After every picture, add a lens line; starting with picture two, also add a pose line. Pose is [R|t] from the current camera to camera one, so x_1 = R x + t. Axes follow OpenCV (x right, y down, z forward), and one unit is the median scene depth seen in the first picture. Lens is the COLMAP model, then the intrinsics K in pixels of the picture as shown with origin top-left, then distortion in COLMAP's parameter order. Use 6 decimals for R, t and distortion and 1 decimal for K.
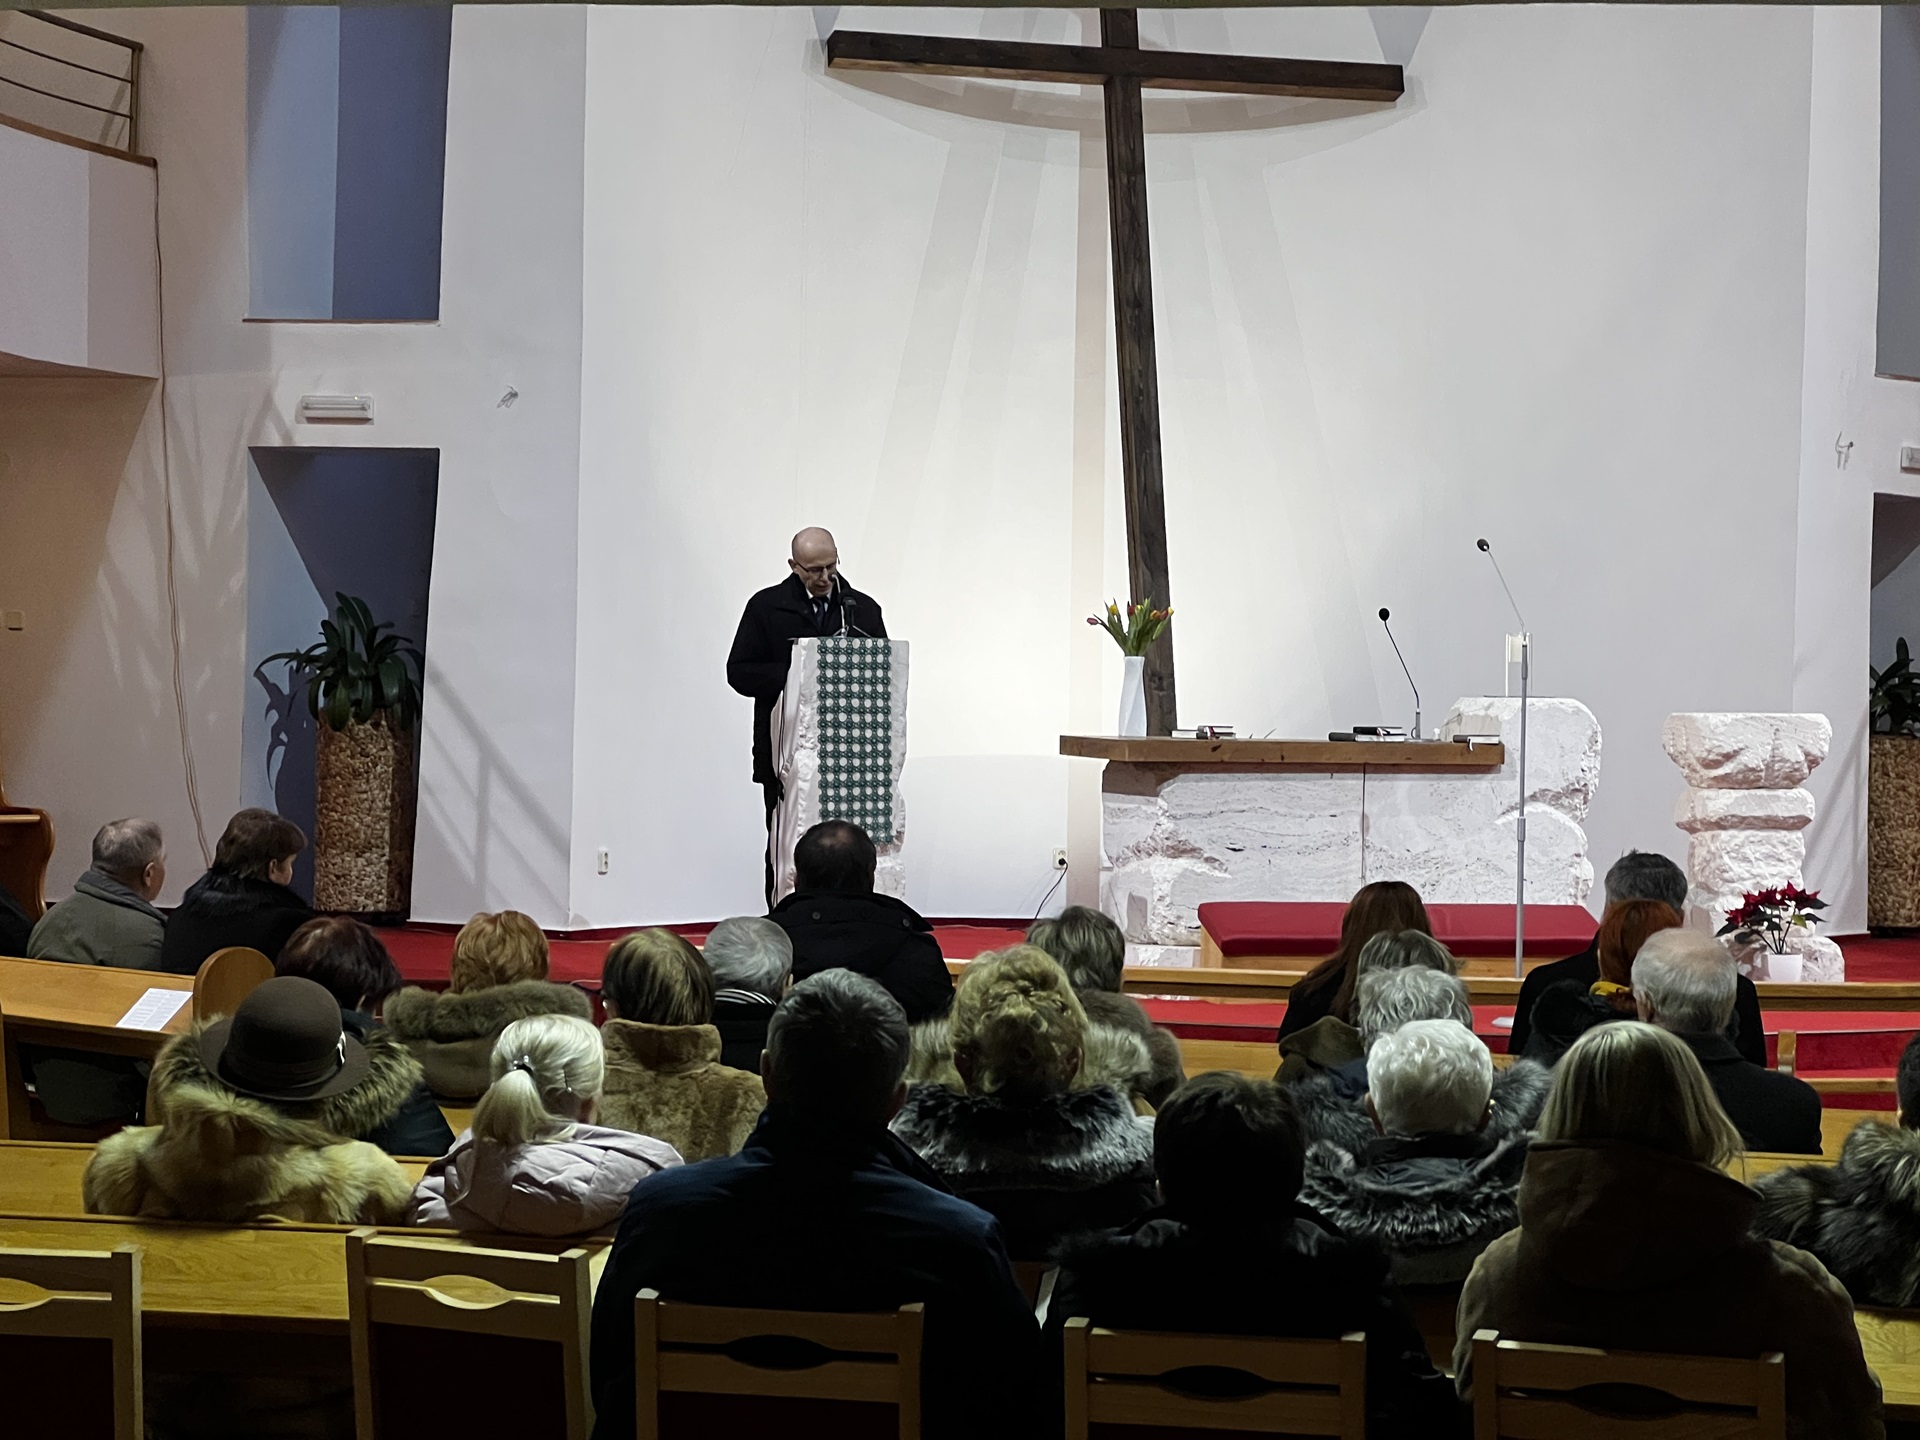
lens RADIAL K [[4280.1, 0, 961.3], [0, 4280.1, 707.7], [0, 0, 1]] dist [-0.055015, 3.857848]
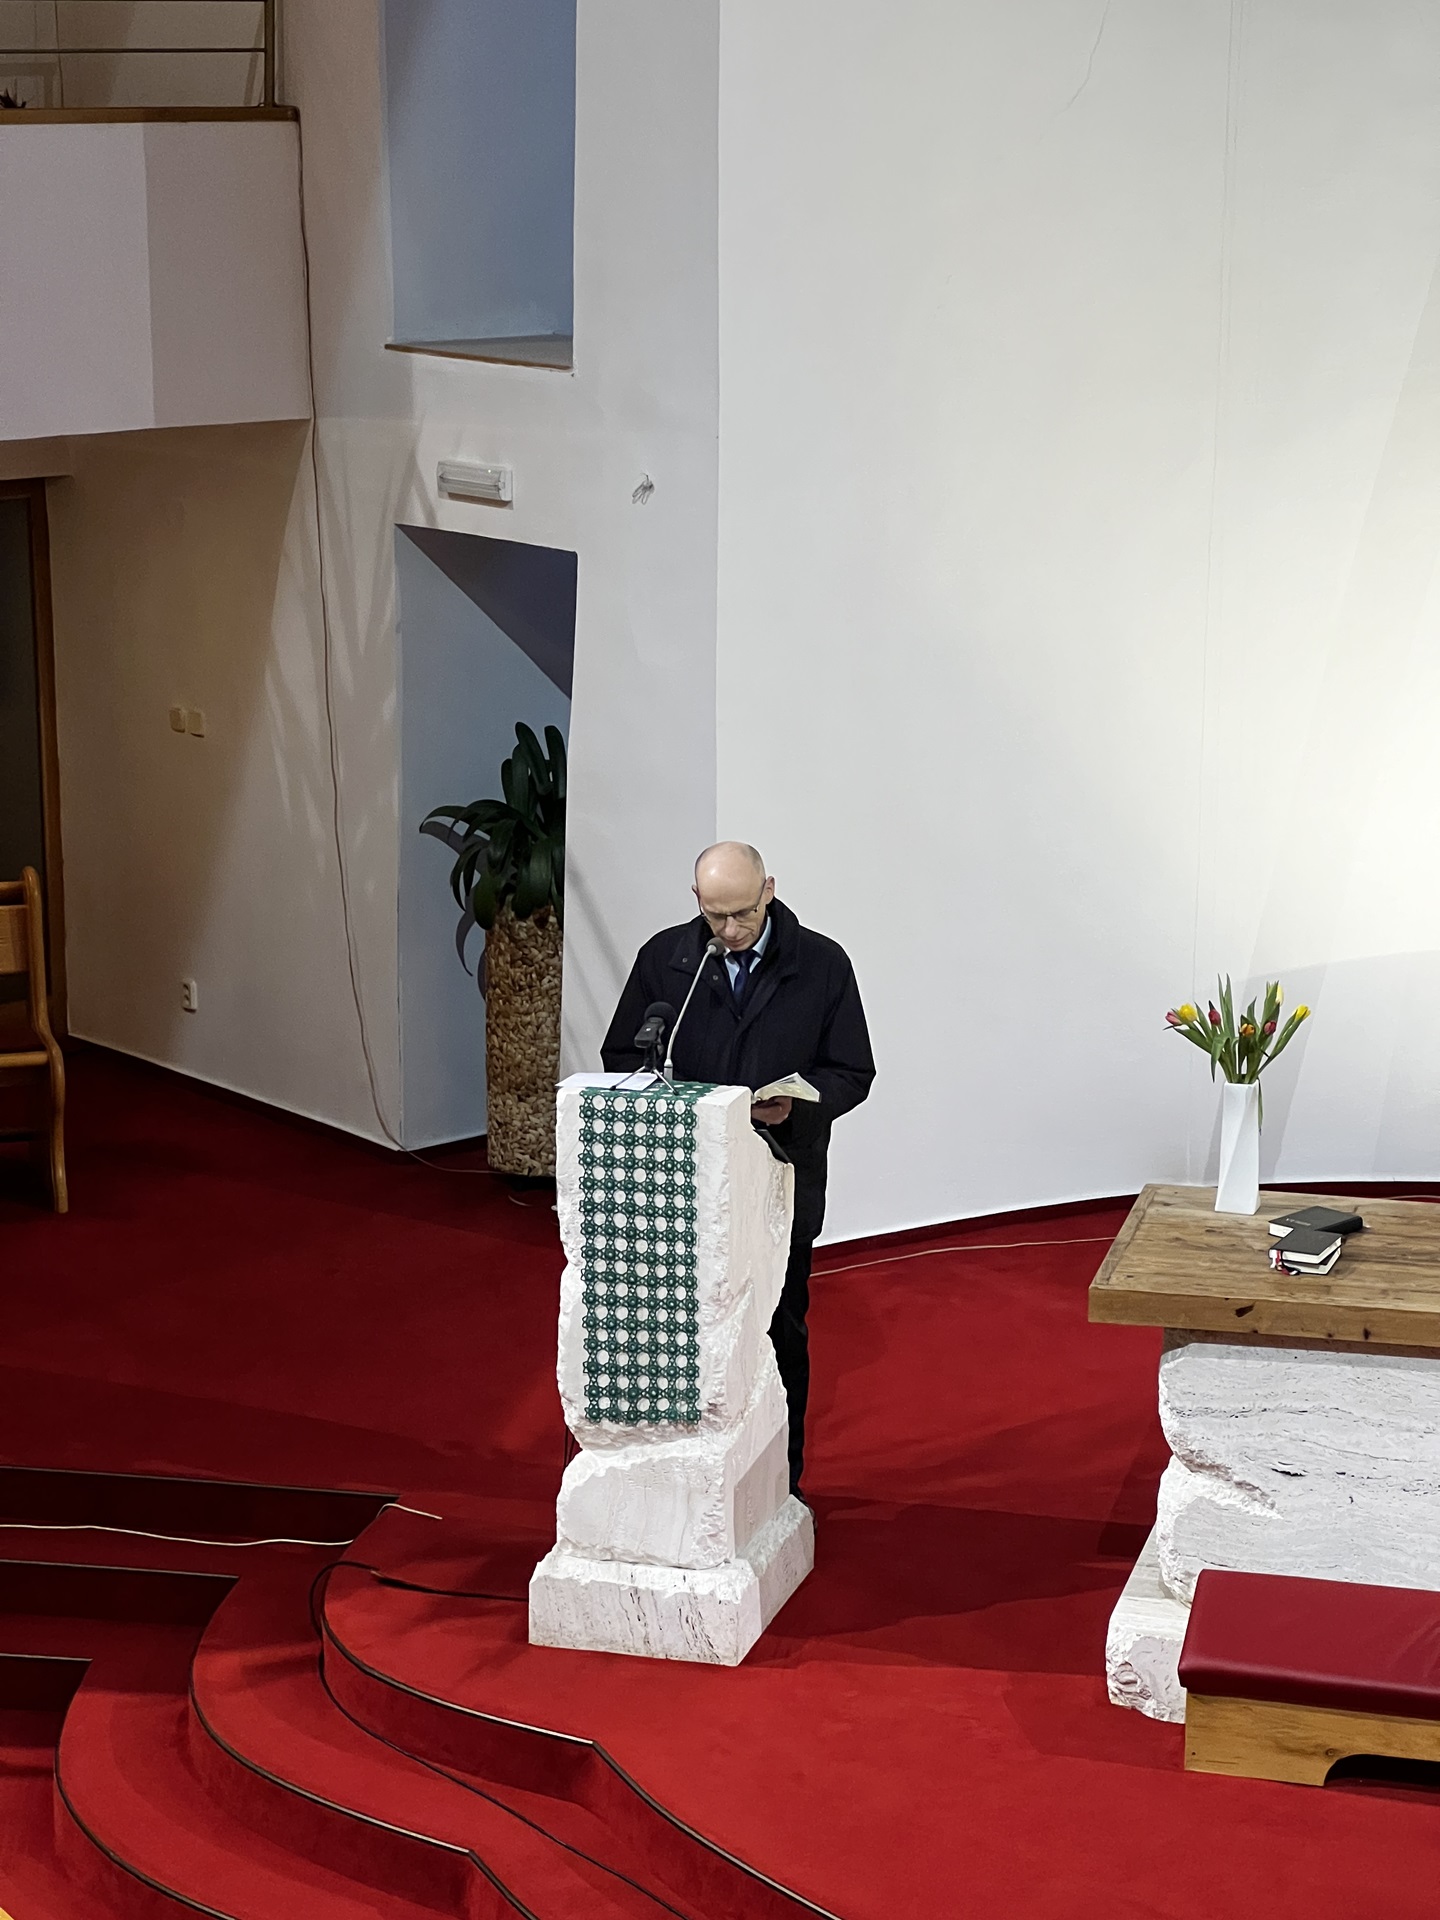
lens RADIAL K [[4305.4, 0, 722.1], [0, 4305.4, 927.2], [0, 0, 1]] dist [-0.264057, 8.245070]
pose [[0.874802, 0.083660, -0.477203, 0.273499], [0.009906, 0.981683, 0.190262, -0.154775], [0.484380, -0.171169, 0.857950, 0.469356]]
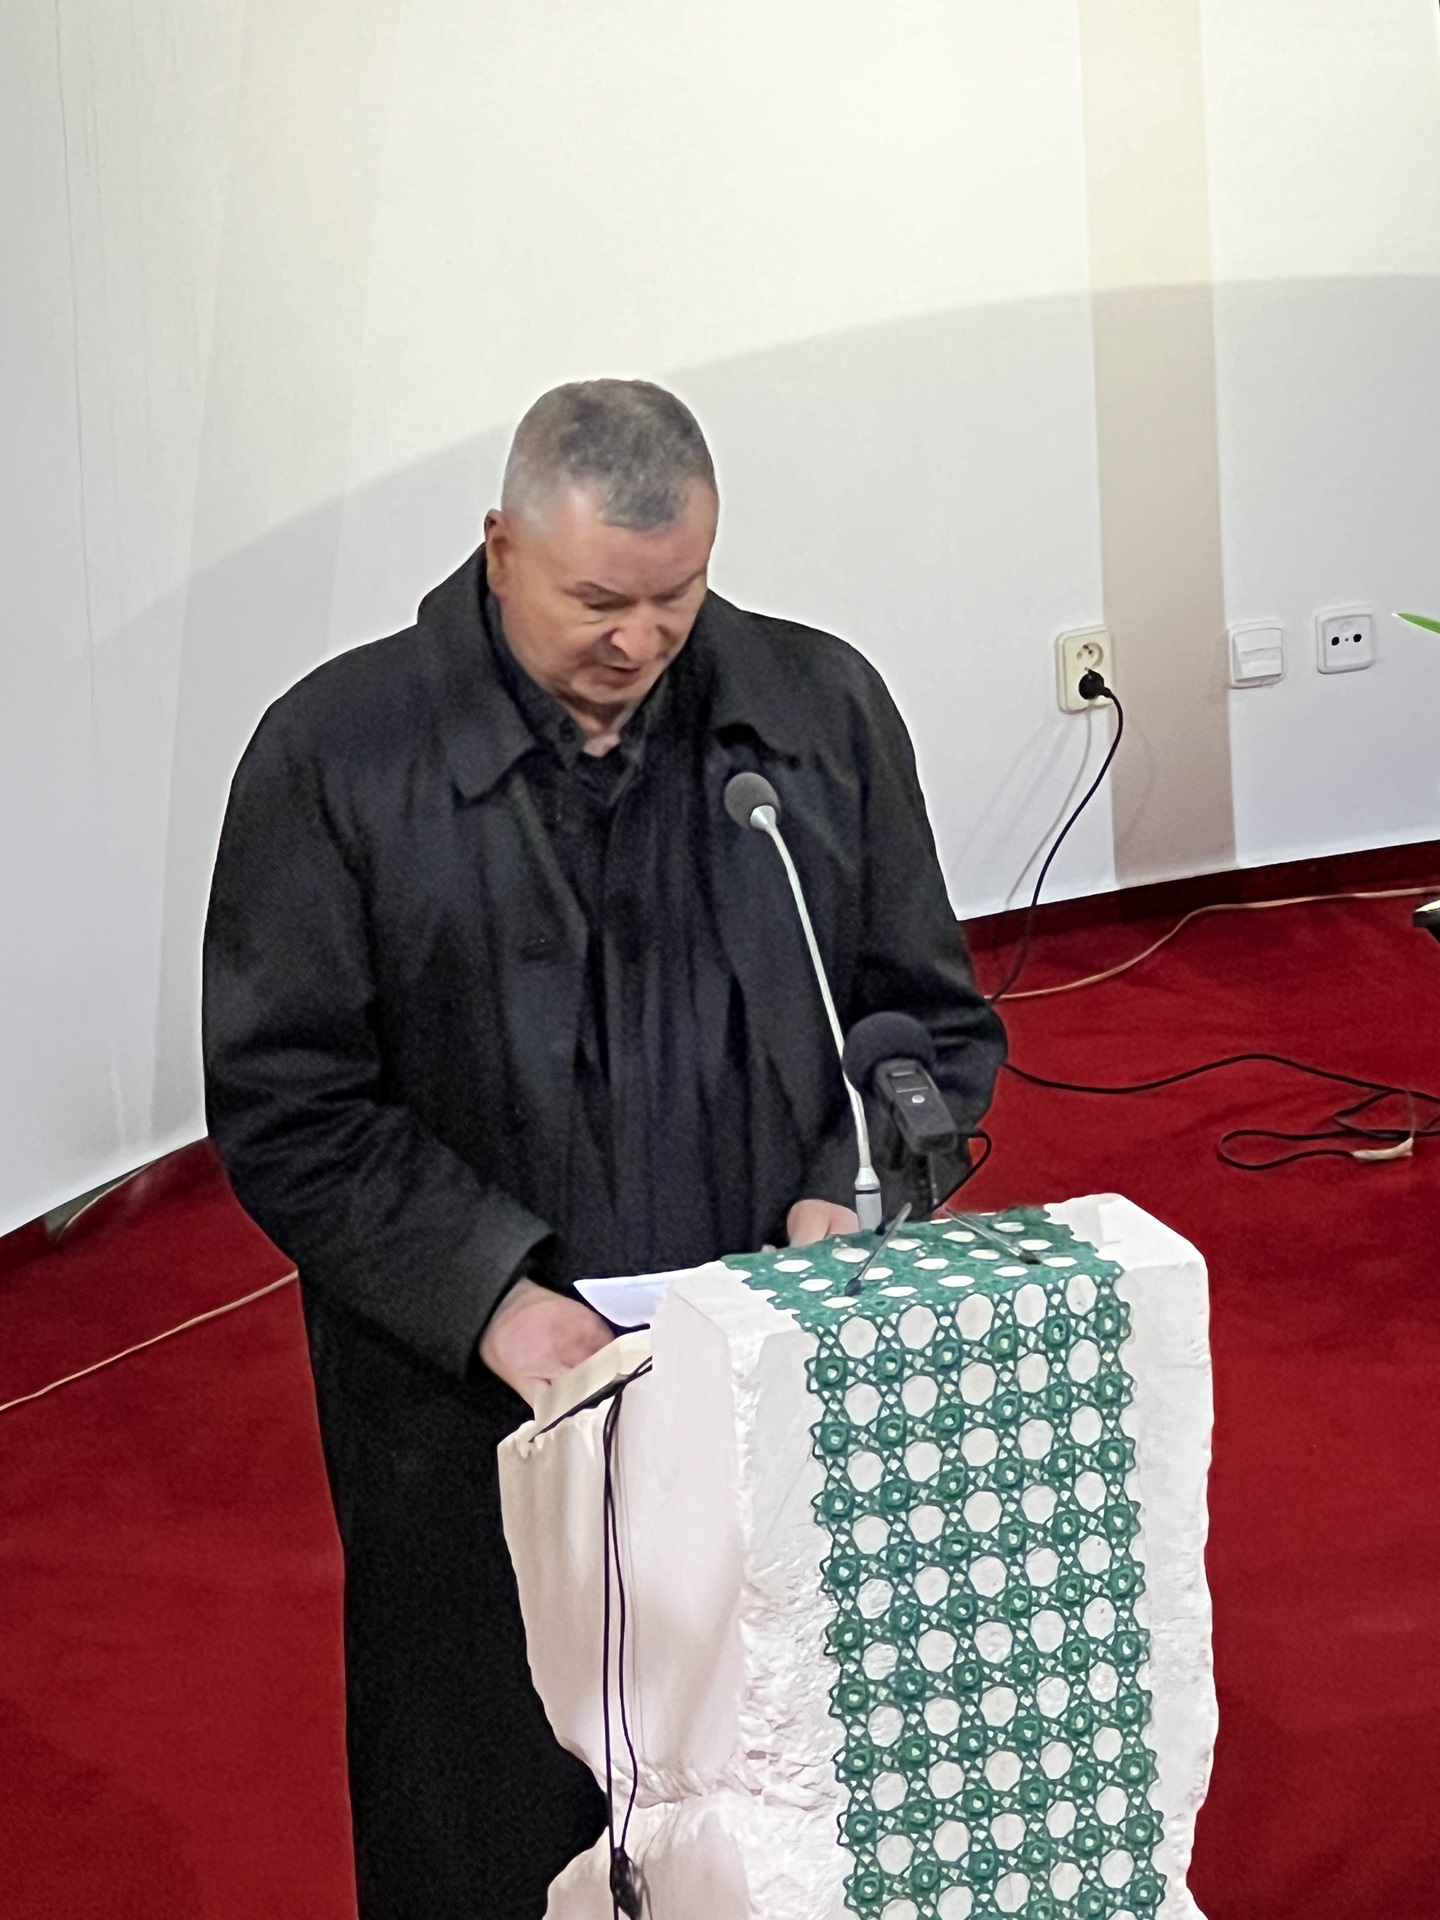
lens RADIAL K [[11096.8, 0, 720.0], [0, 11096.8, 960.0], [0, 0, 1]] dist [-0.731629, 27.611523]
pose [[0.989021, -0.101732, 0.107181, -0.092947], [0.065038, 0.950943, 0.302451, -0.196699], [-0.132692, -0.292160, 0.947119, 0.471881]]
